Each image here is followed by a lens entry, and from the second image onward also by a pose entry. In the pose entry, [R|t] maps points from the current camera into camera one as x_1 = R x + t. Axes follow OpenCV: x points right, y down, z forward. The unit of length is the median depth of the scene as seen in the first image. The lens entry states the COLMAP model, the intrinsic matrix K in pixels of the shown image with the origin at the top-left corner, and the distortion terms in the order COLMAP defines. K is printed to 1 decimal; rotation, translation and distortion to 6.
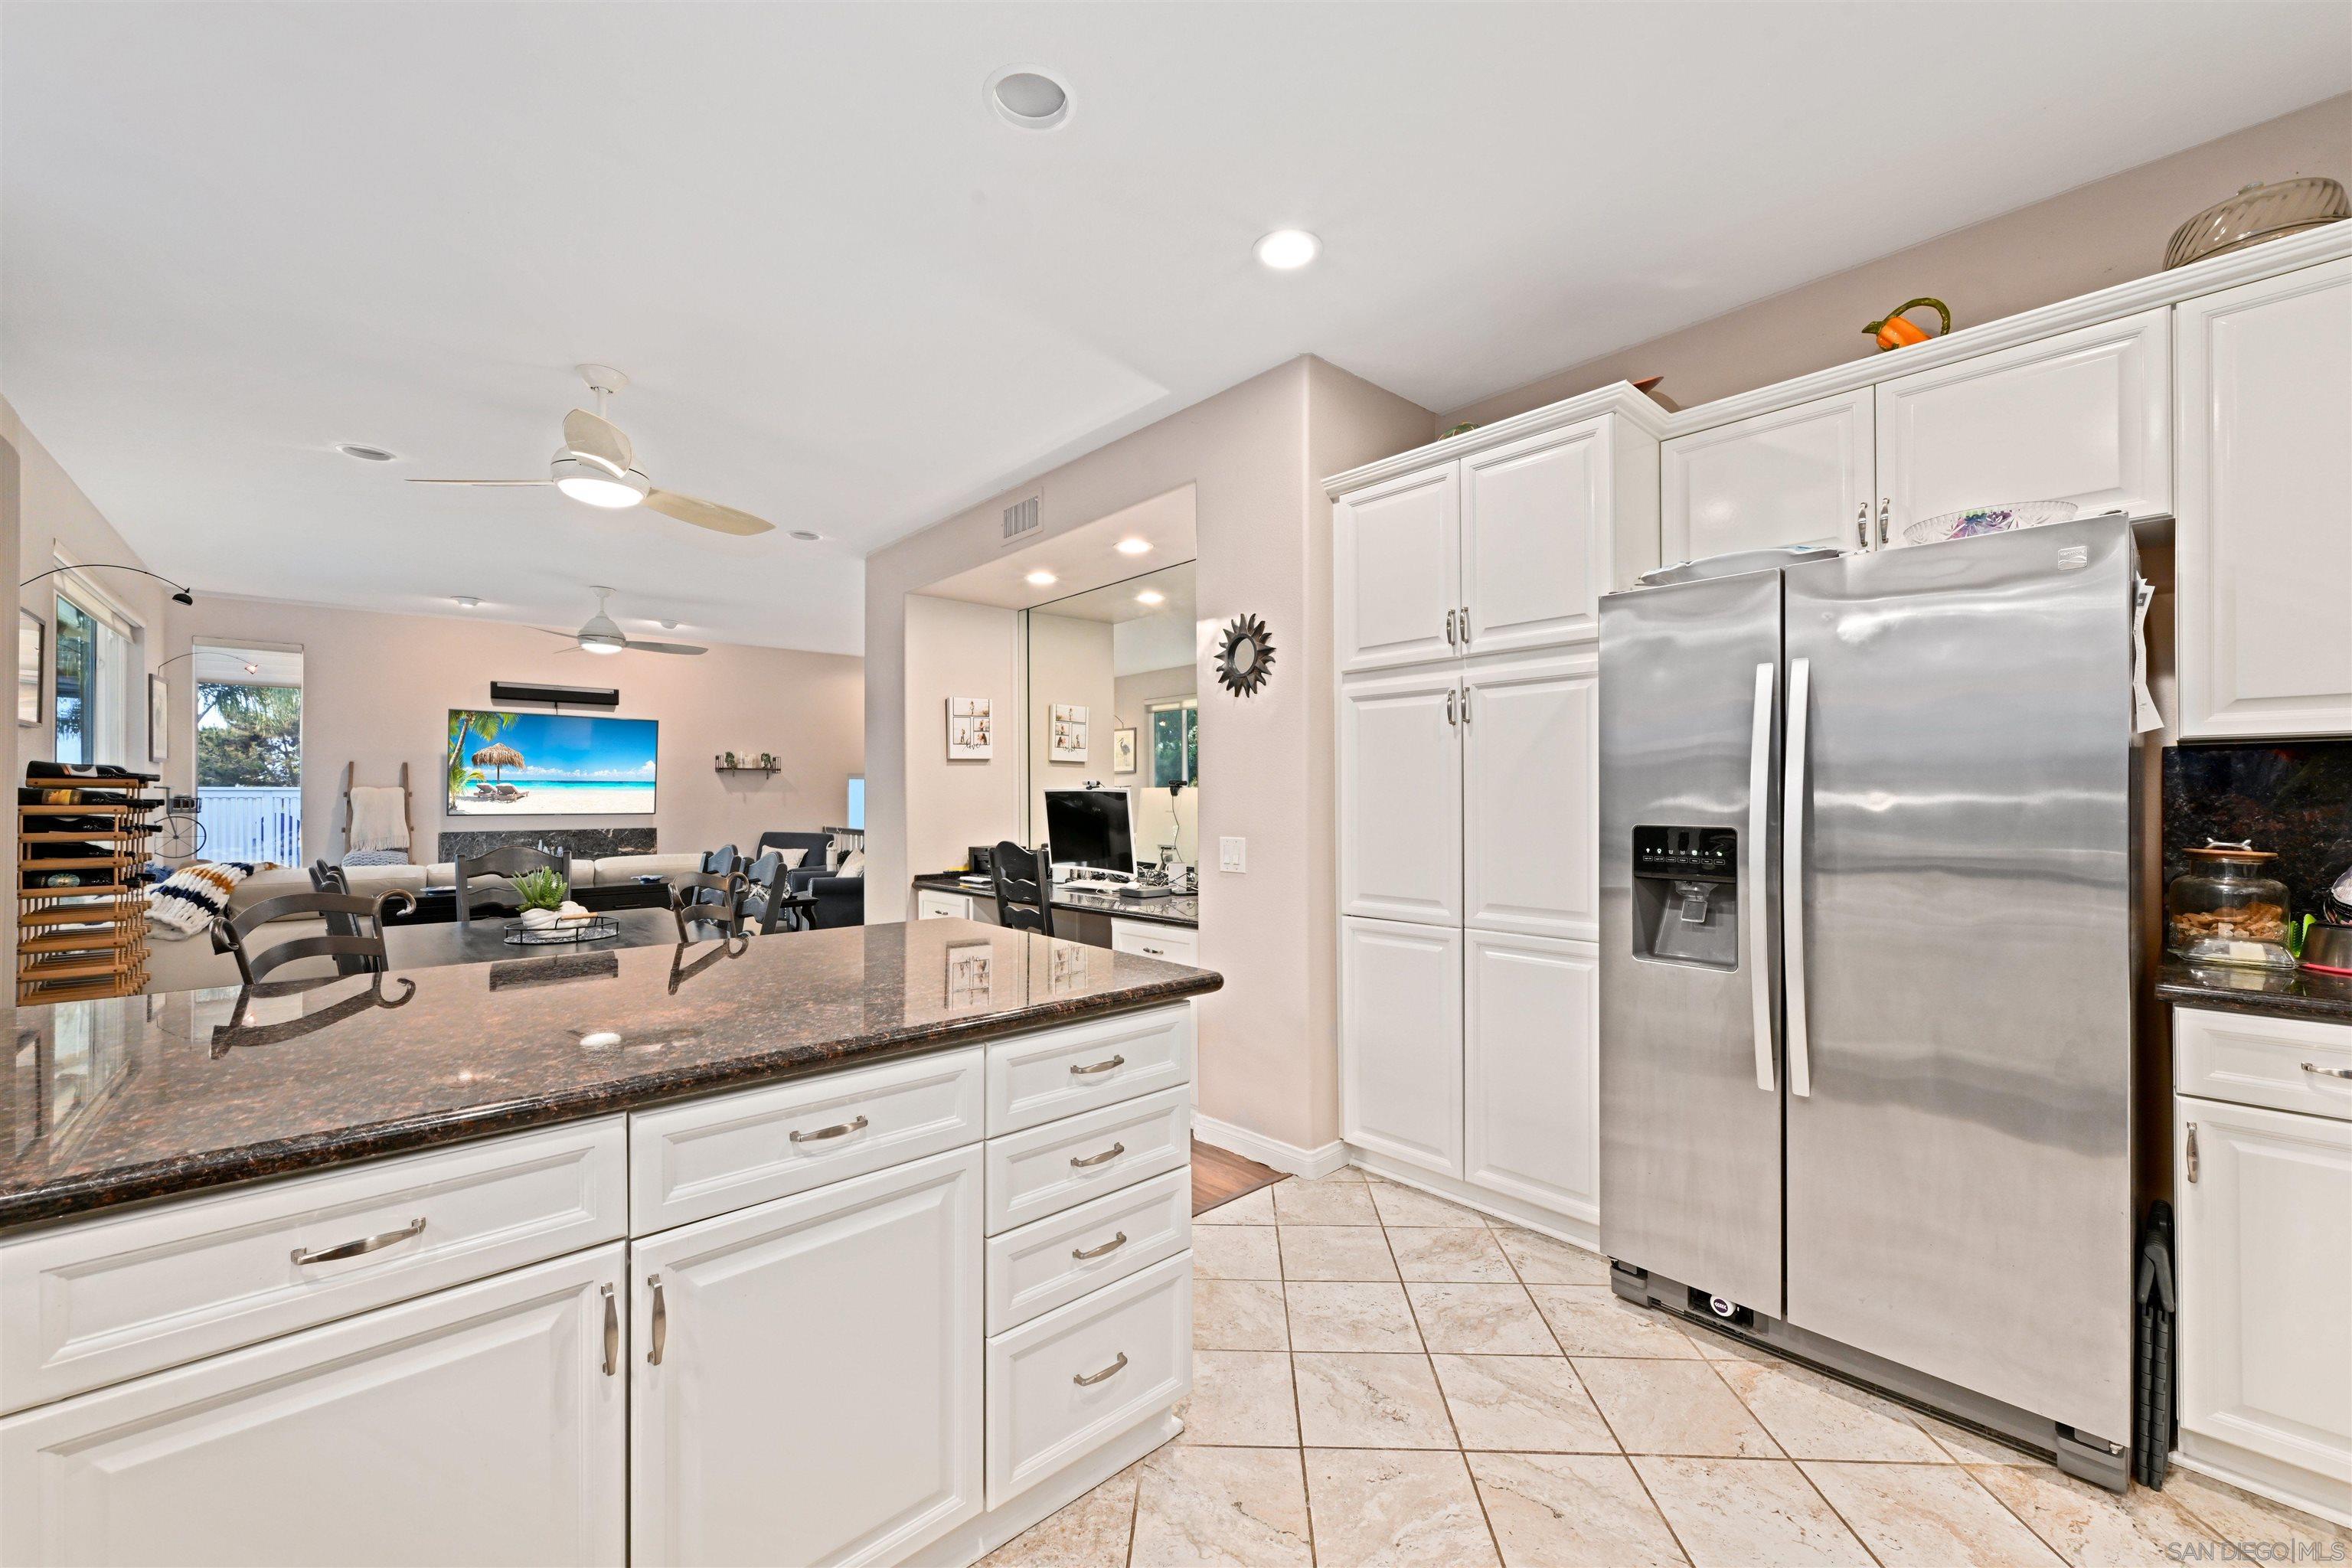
lens RADIAL K [[919.3, 0, 1184.4], [0, 919.3, 794.9], [0, 0, 1]] dist [-0.003235, 0.000141]
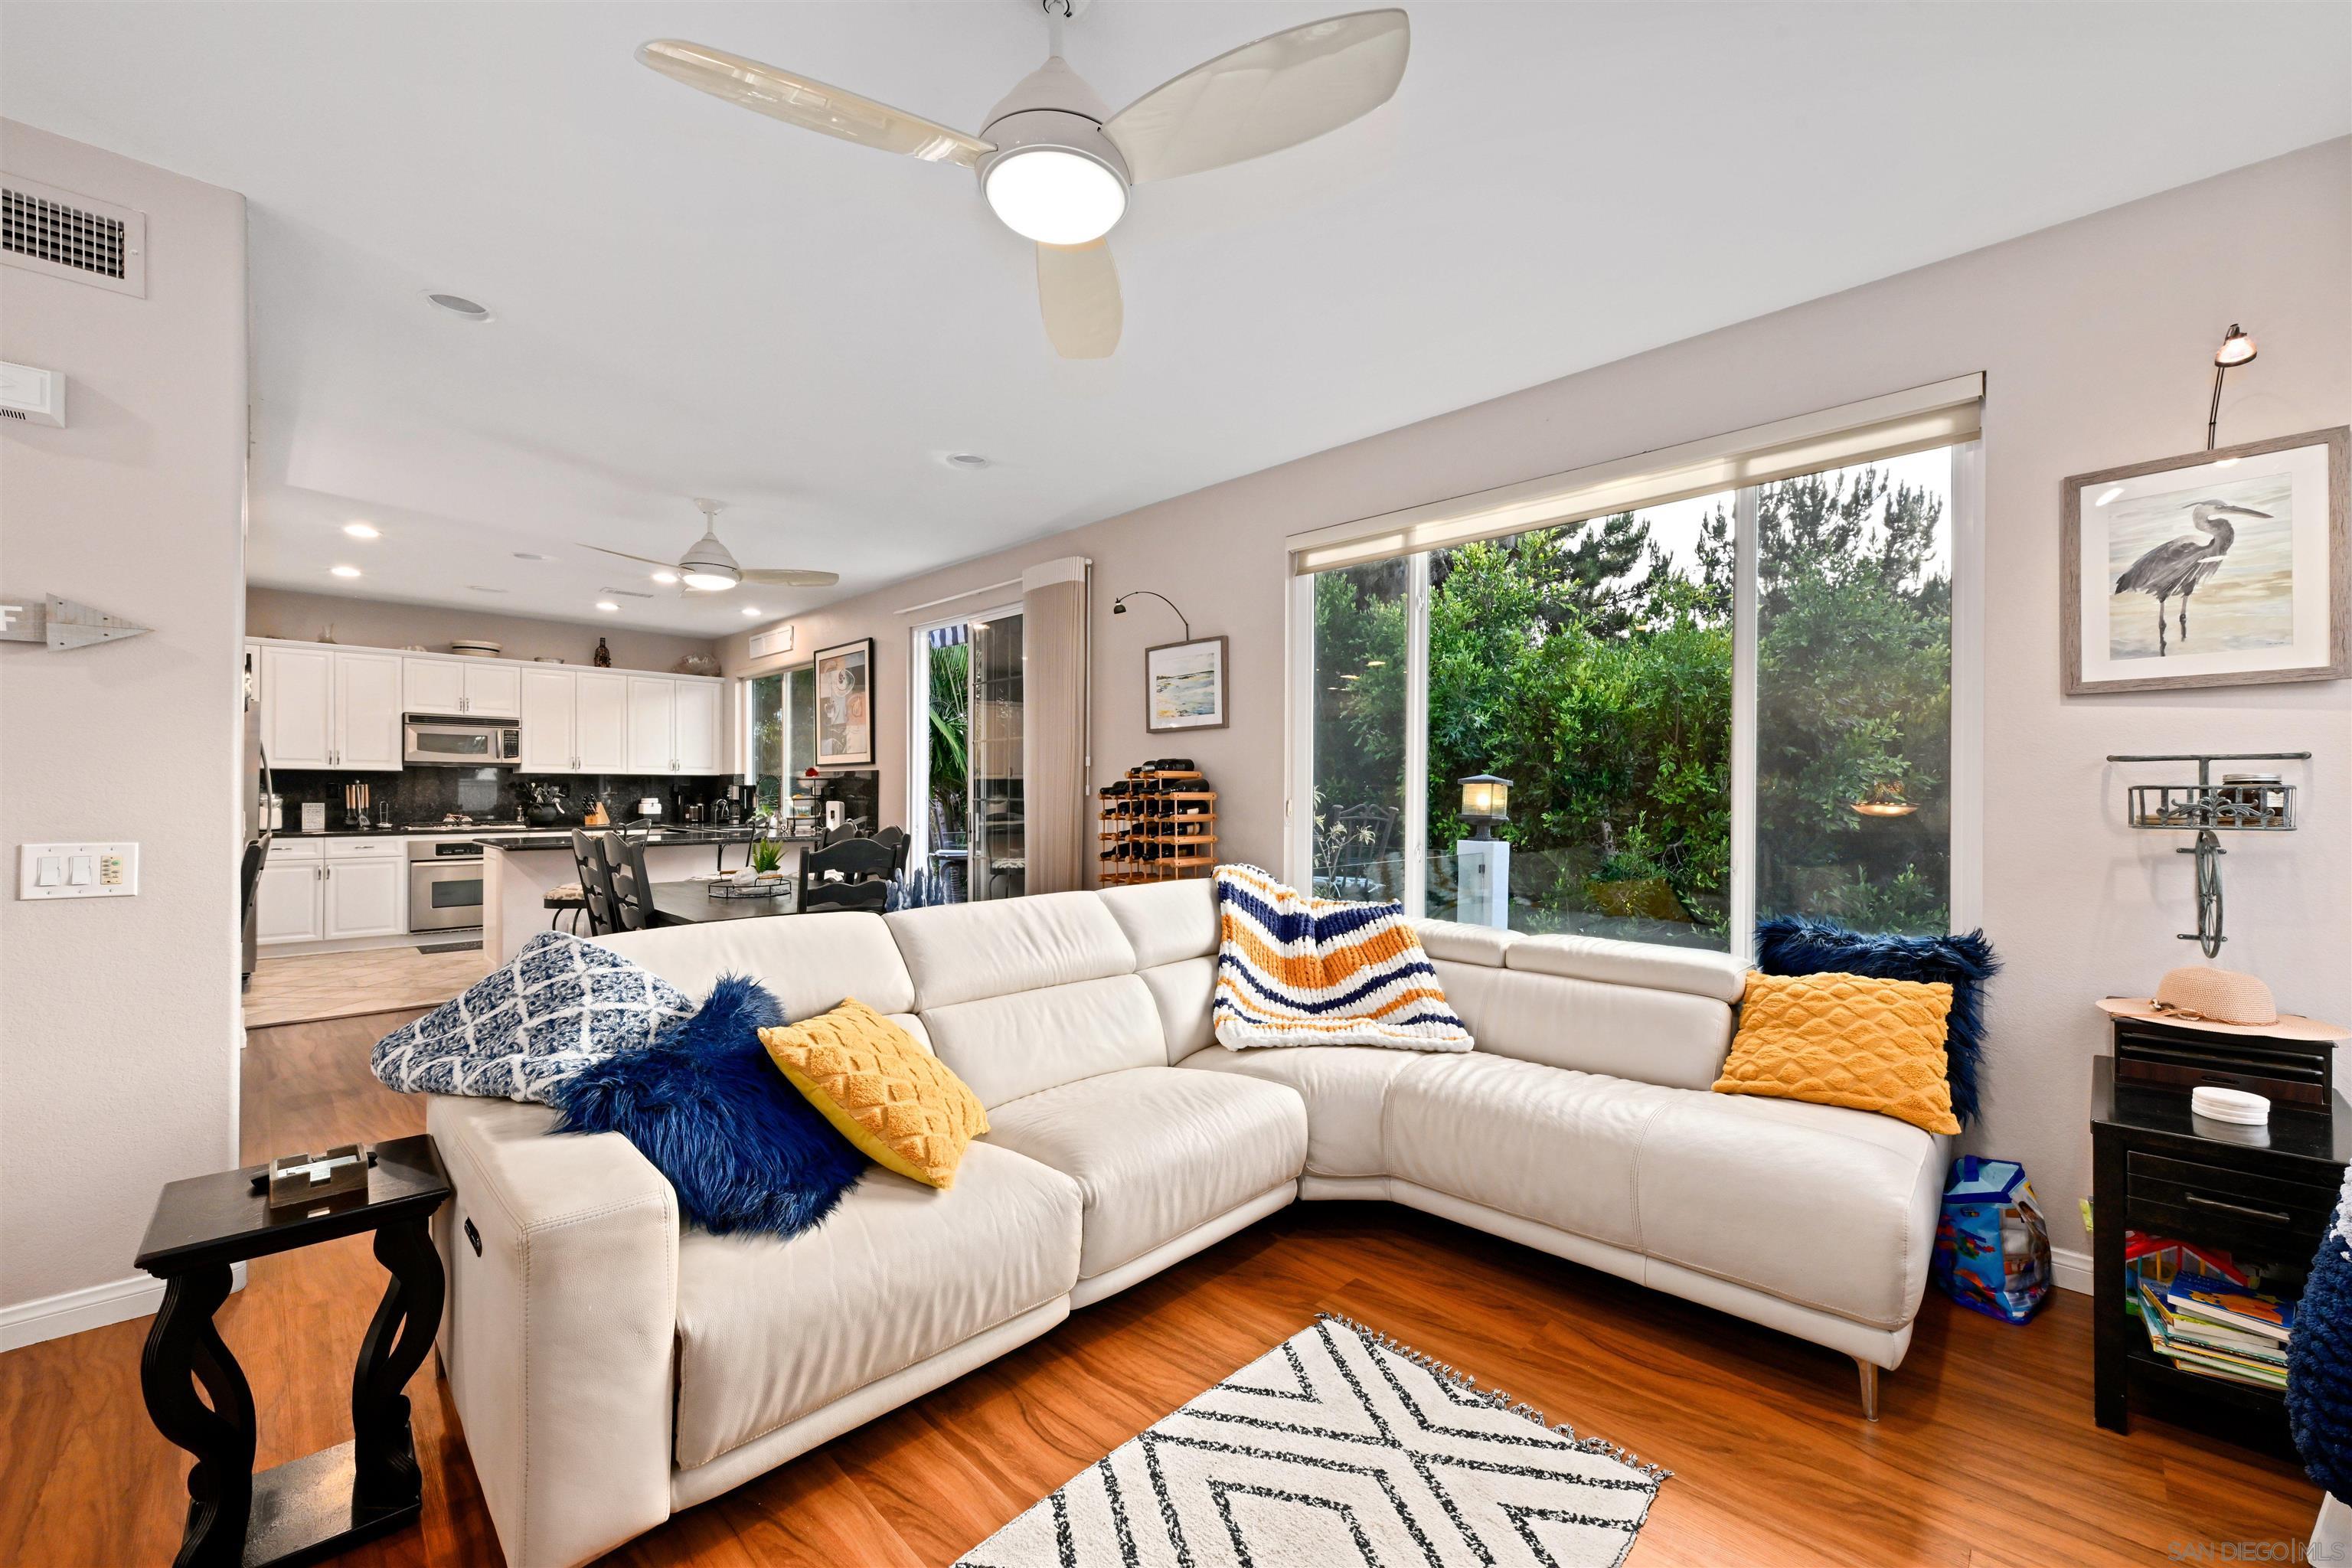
lens RADIAL K [[925.4, 0, 1183.5], [0, 925.4, 788.2], [0, 0, 1]] dist [-0.000627, -0.000041]
pose [[-0.998494, -0.004448, -0.054677, -0.614903], [-0.004080, 0.999968, -0.006842, 0.006964], [0.054706, -0.006608, -0.998481, 1.182112]]
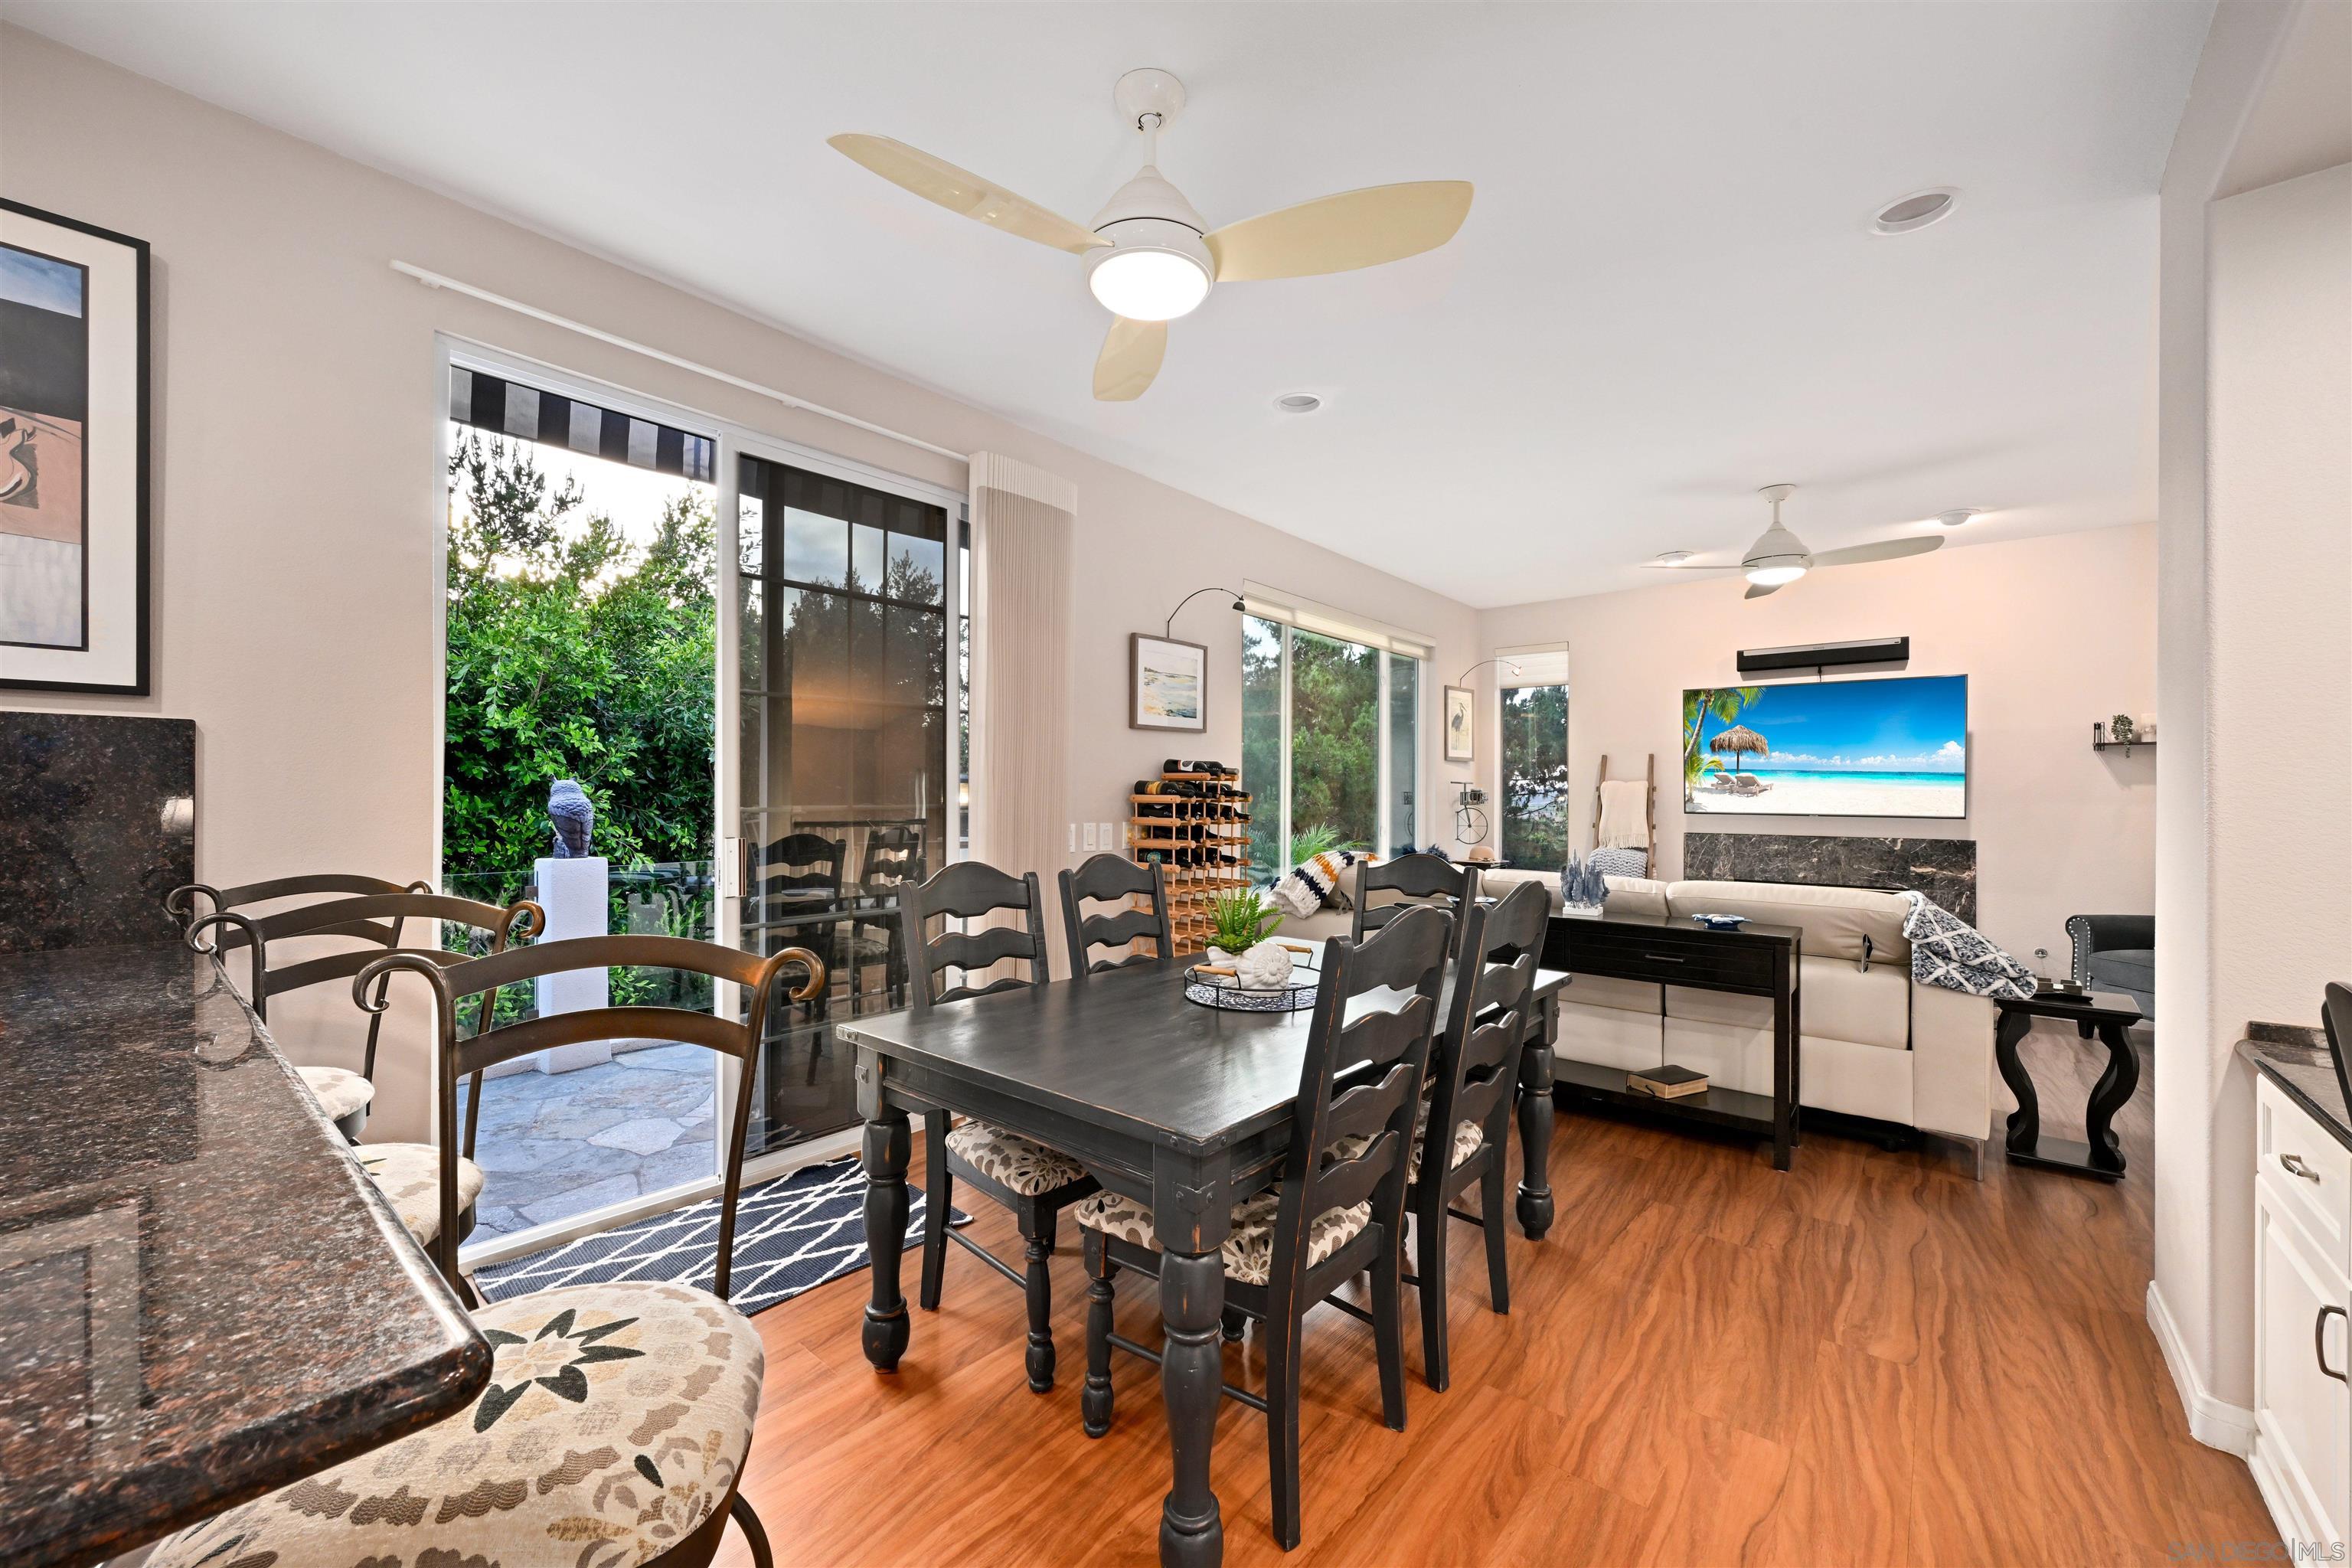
lens RADIAL K [[919.3, 0, 1184.4], [0, 919.3, 794.9], [0, 0, 1]] dist [-0.003235, 0.000141]
pose [[0.137181, 0.003093, -0.990541, -0.010765], [-0.001948, 0.999994, 0.002853, 0.003935], [0.990544, 0.001539, 0.137187, 0.434383]]
